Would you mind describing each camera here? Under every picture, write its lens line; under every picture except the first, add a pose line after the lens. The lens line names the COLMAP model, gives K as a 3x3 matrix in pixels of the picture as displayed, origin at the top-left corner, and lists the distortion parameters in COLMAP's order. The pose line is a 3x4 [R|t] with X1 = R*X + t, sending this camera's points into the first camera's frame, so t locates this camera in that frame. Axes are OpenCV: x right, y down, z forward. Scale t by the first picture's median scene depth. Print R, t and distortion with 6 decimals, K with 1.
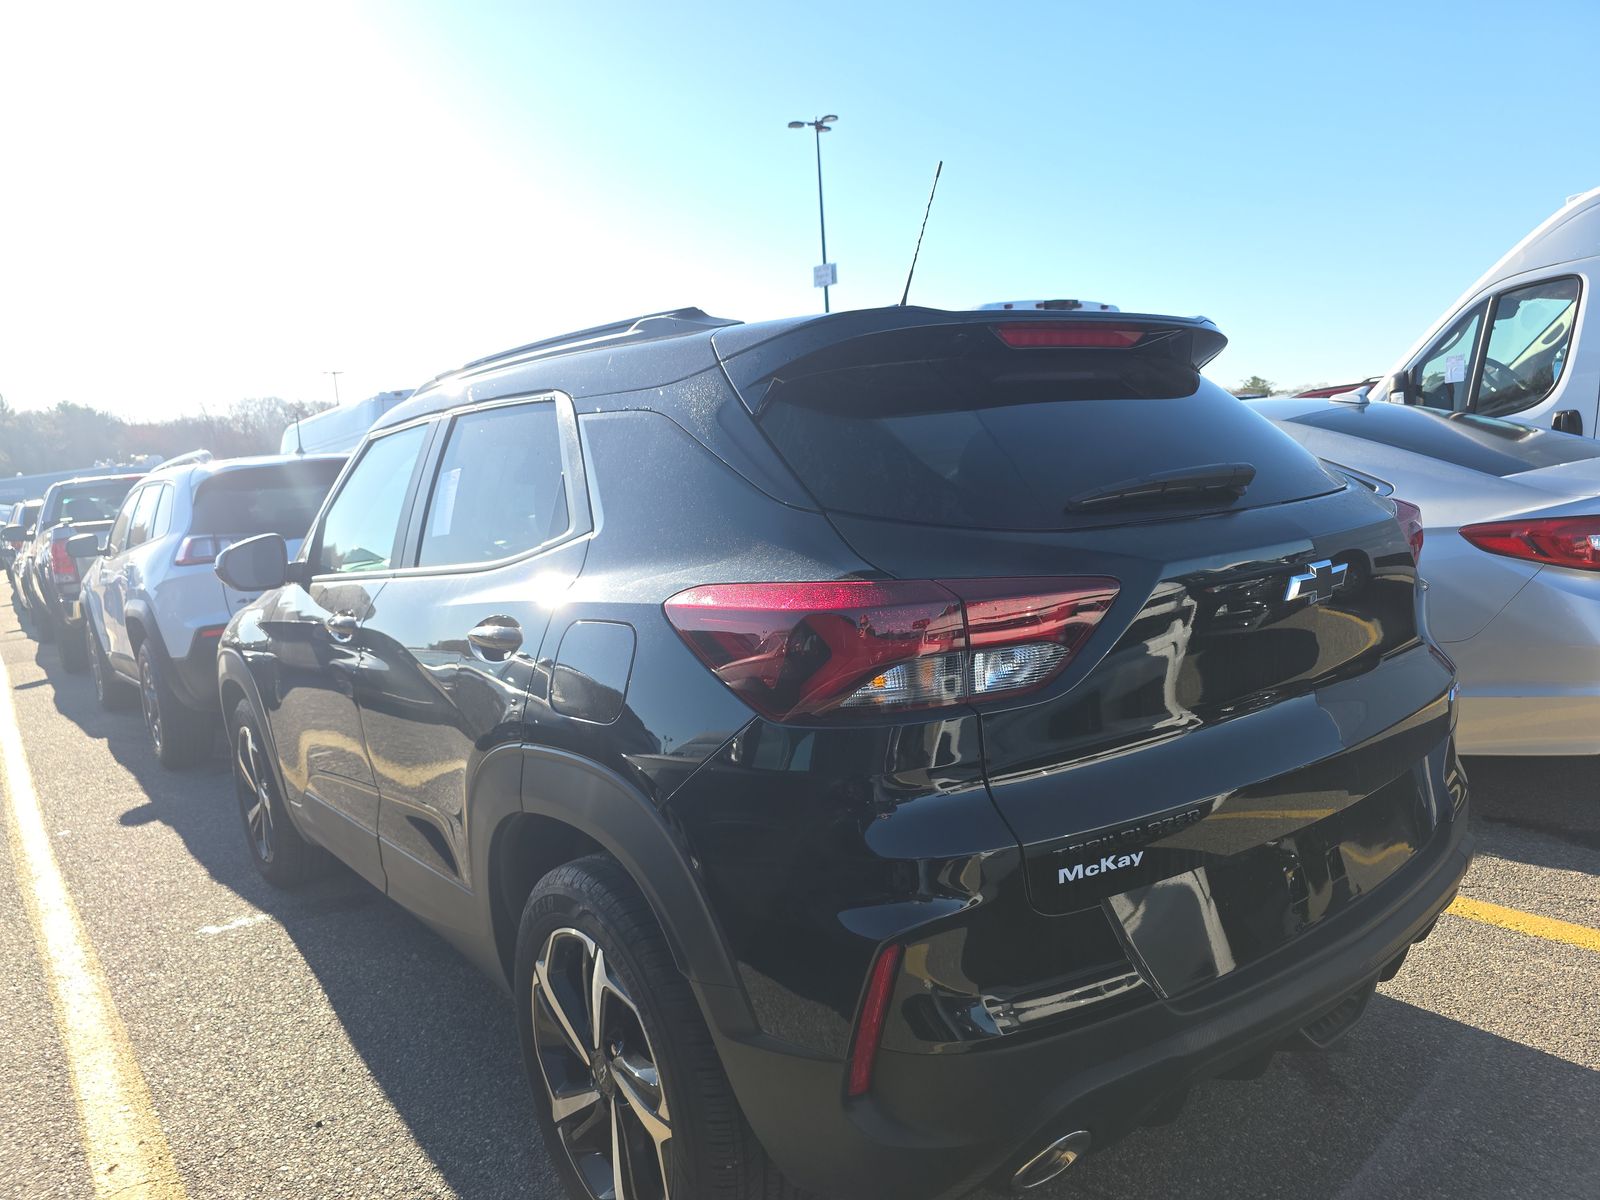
lens RADIAL K [[1068.1, 0, 801.0], [0, 1068.1, 610.5], [0, 0, 1]] dist [0.036861, -0.028346]
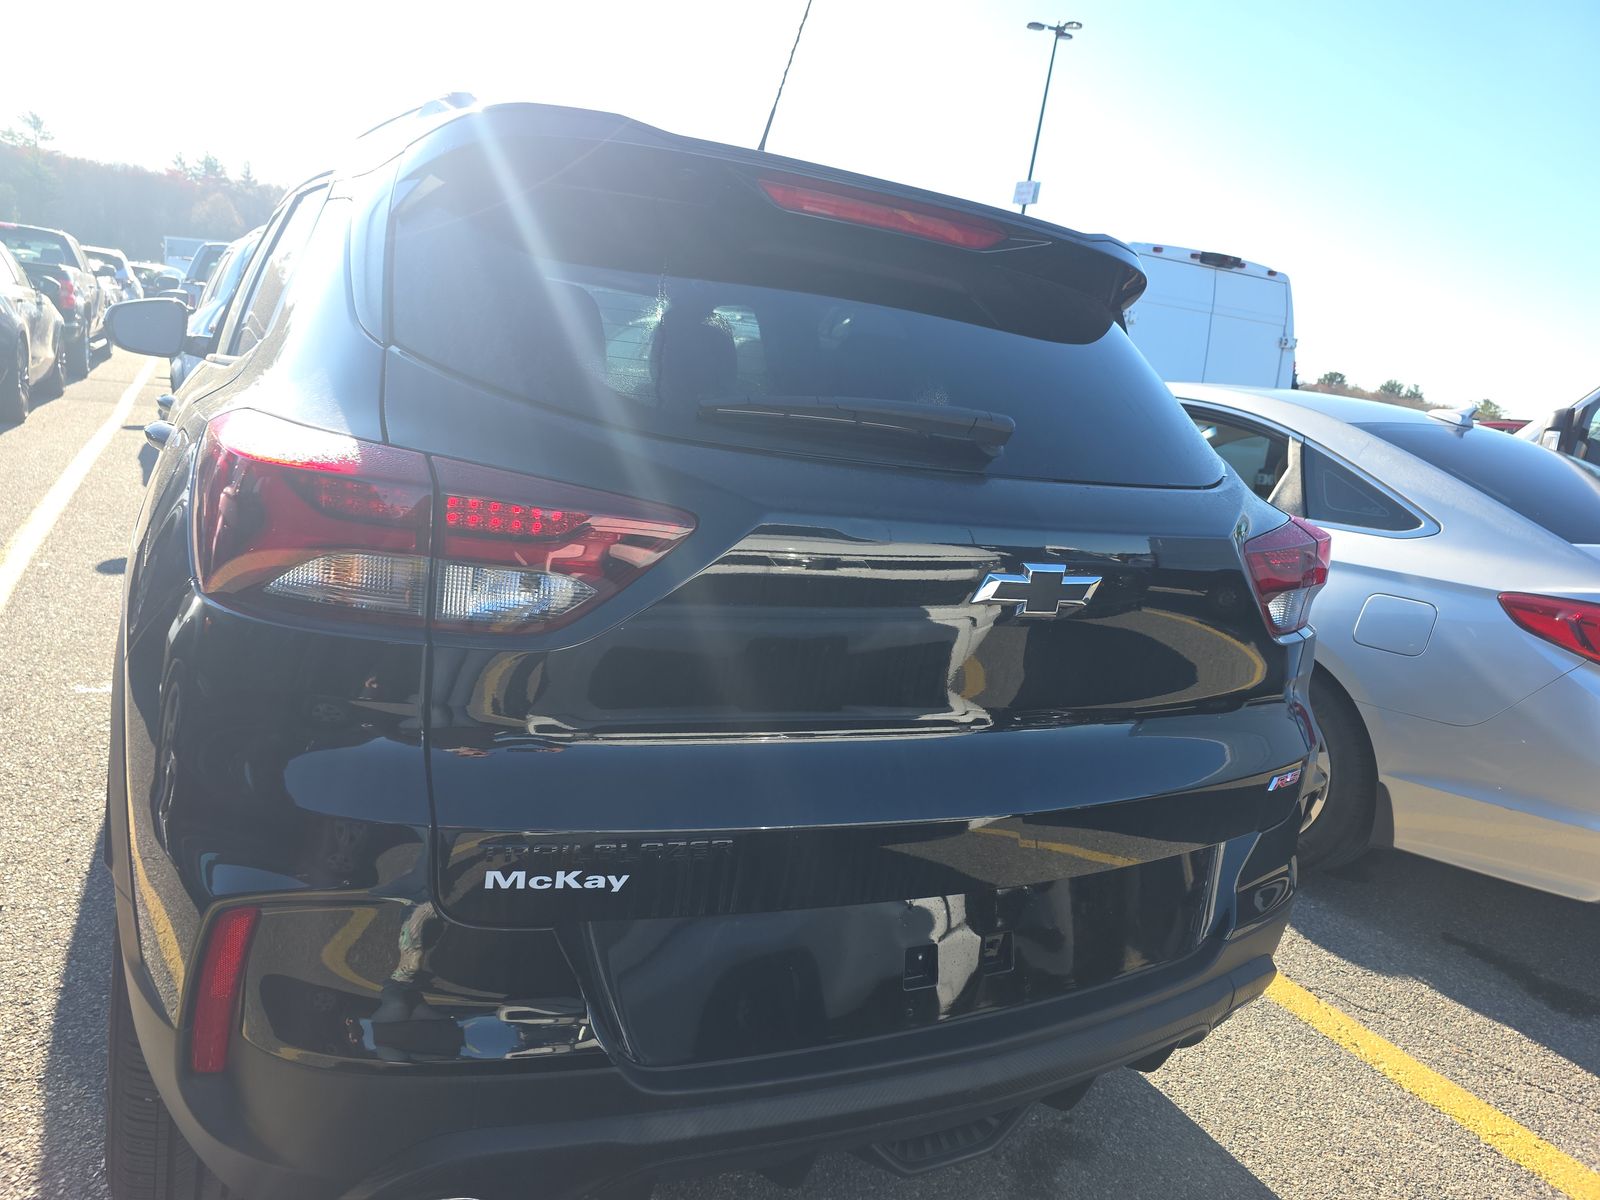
lens RADIAL K [[1068.1, 0, 796.9], [0, 1068.1, 593.9], [0, 0, 1]] dist [0.036861, -0.028346]
pose [[0.963943, 0.237049, -0.120918, 0.235107], [-0.228017, 0.970032, 0.083940, -0.027306], [0.137192, -0.053342, 0.989107, 0.142812]]
